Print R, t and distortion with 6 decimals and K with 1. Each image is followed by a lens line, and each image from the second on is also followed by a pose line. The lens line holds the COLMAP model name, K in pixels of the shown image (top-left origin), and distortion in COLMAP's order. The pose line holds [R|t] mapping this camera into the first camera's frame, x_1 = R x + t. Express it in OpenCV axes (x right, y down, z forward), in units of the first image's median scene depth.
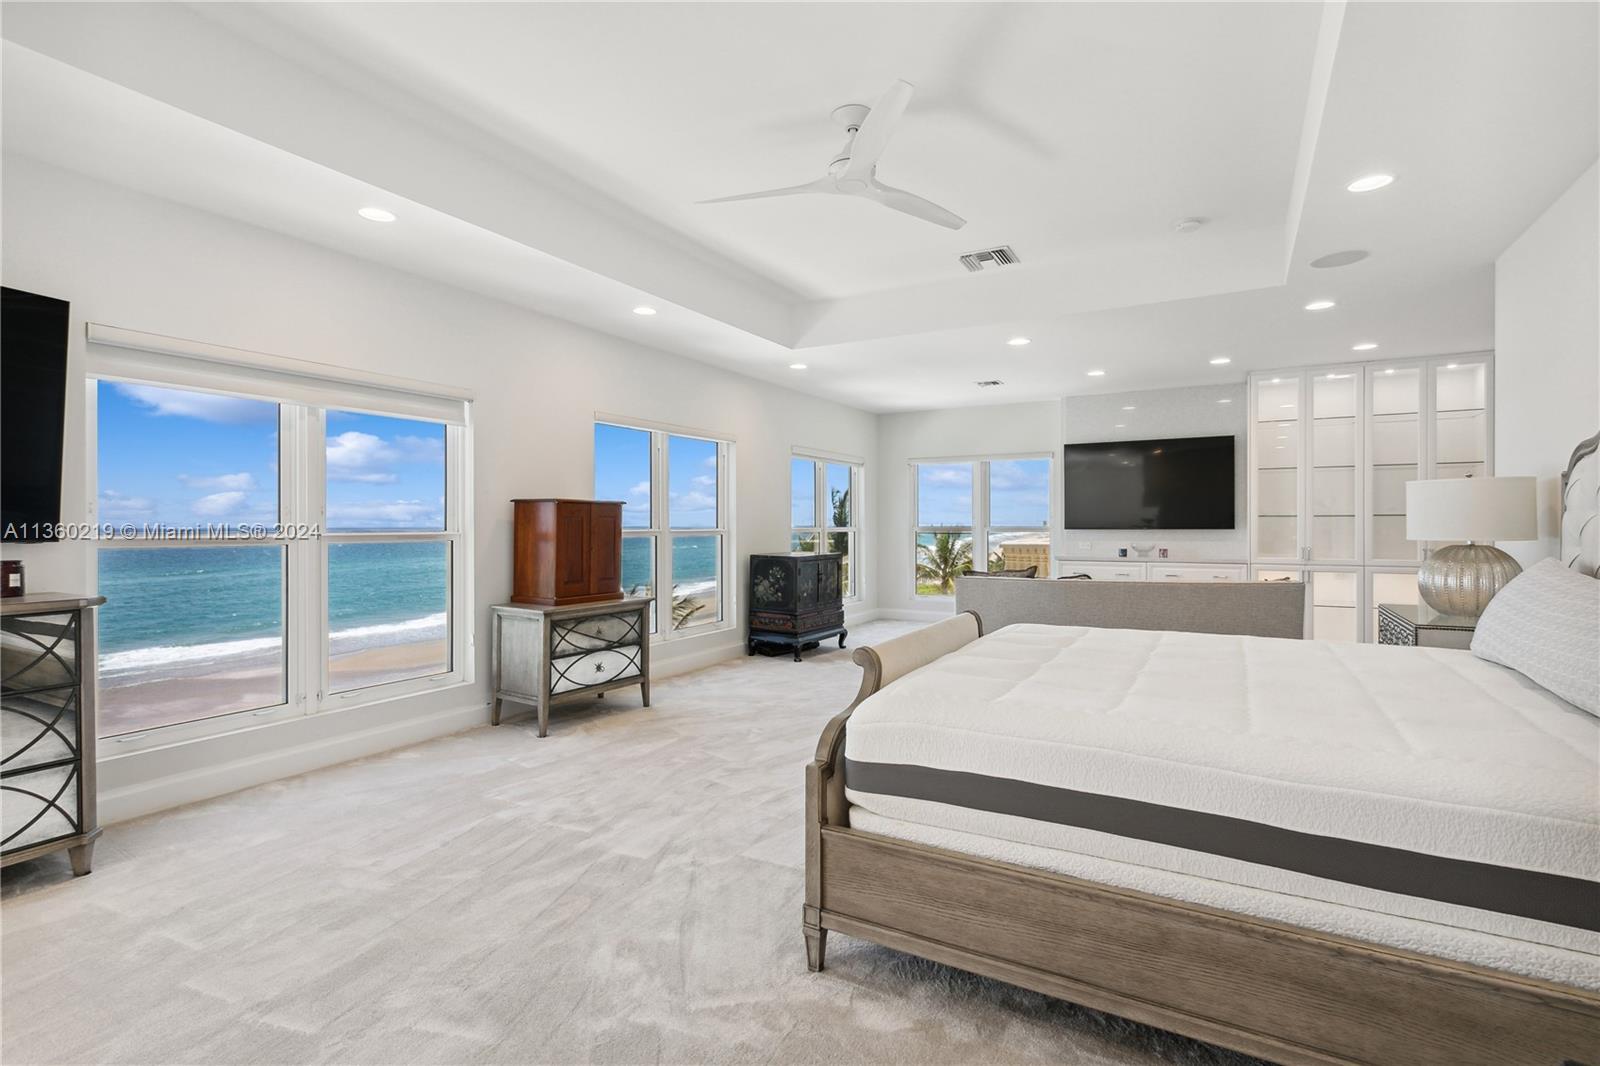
lens RADIAL K [[756.2, 0, 800.0], [0, 756.2, 533.0], [0, 0, 1]] dist [-0.000784, -0.000067]
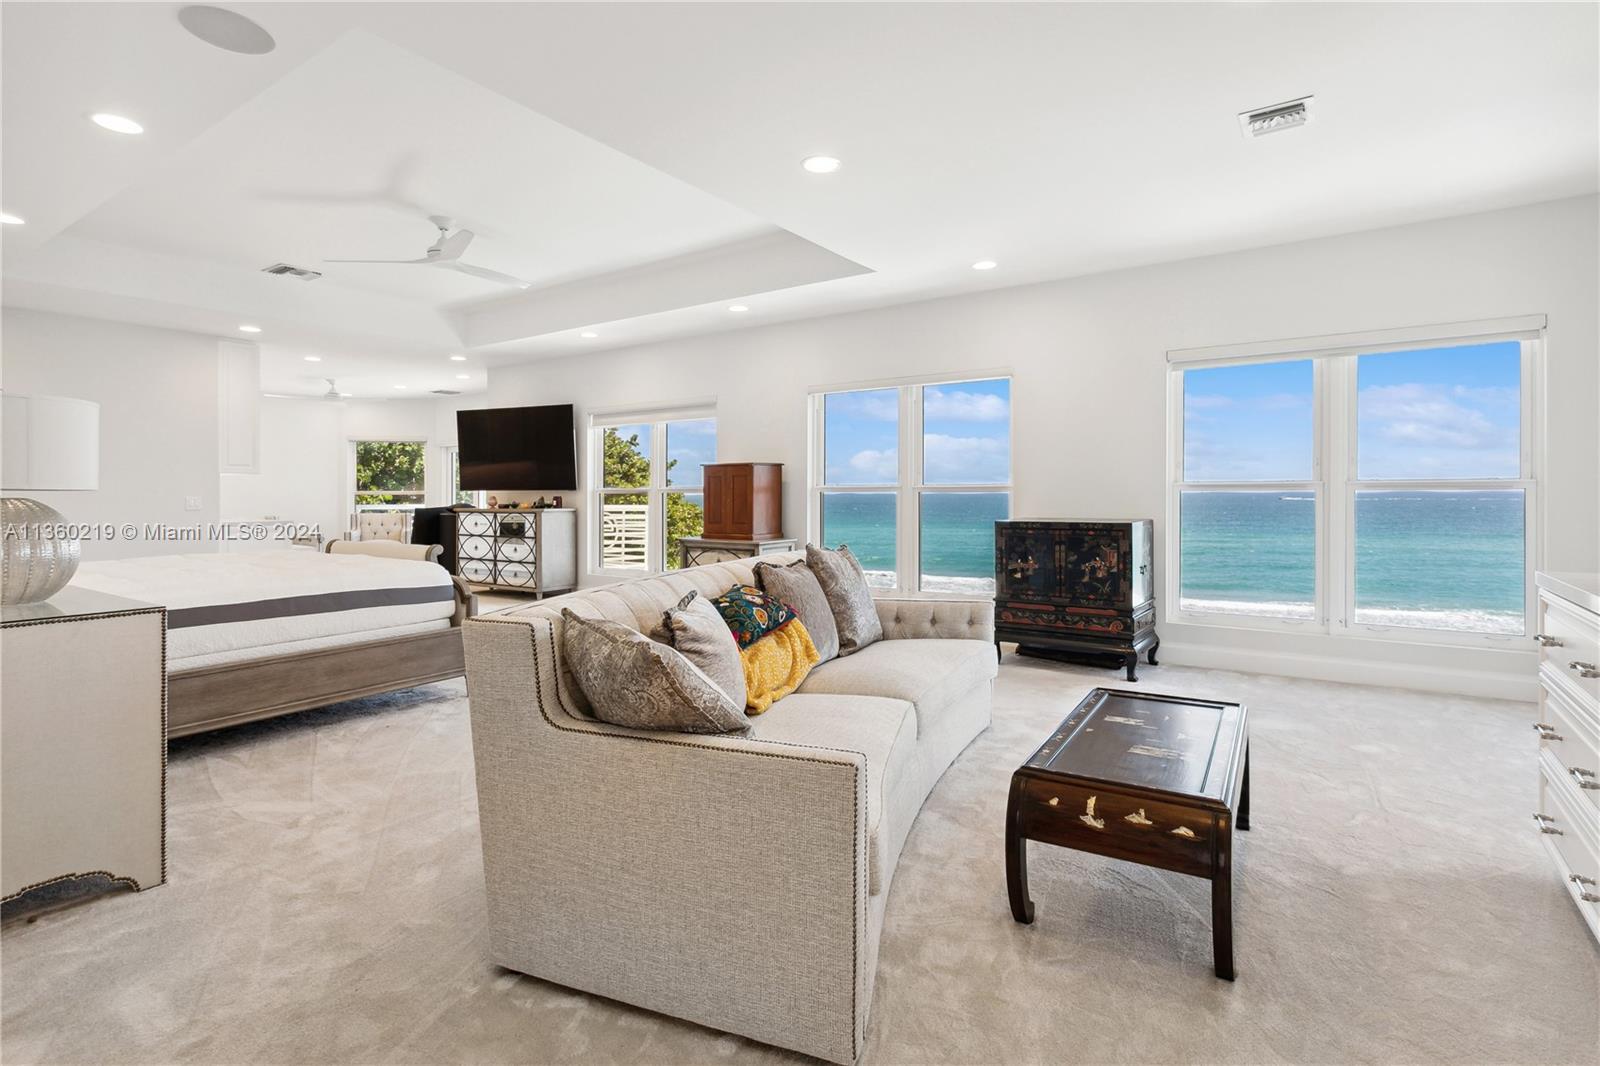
lens RADIAL K [[756.2, 0, 800.0], [0, 756.2, 533.0], [0, 0, 1]] dist [-0.000784, -0.000067]
pose [[-0.107998, 0.046349, -0.993070, 0.800654], [-0.011253, 0.998792, 0.047840, 0.011243], [0.994087, 0.016341, -0.107346, 0.961414]]
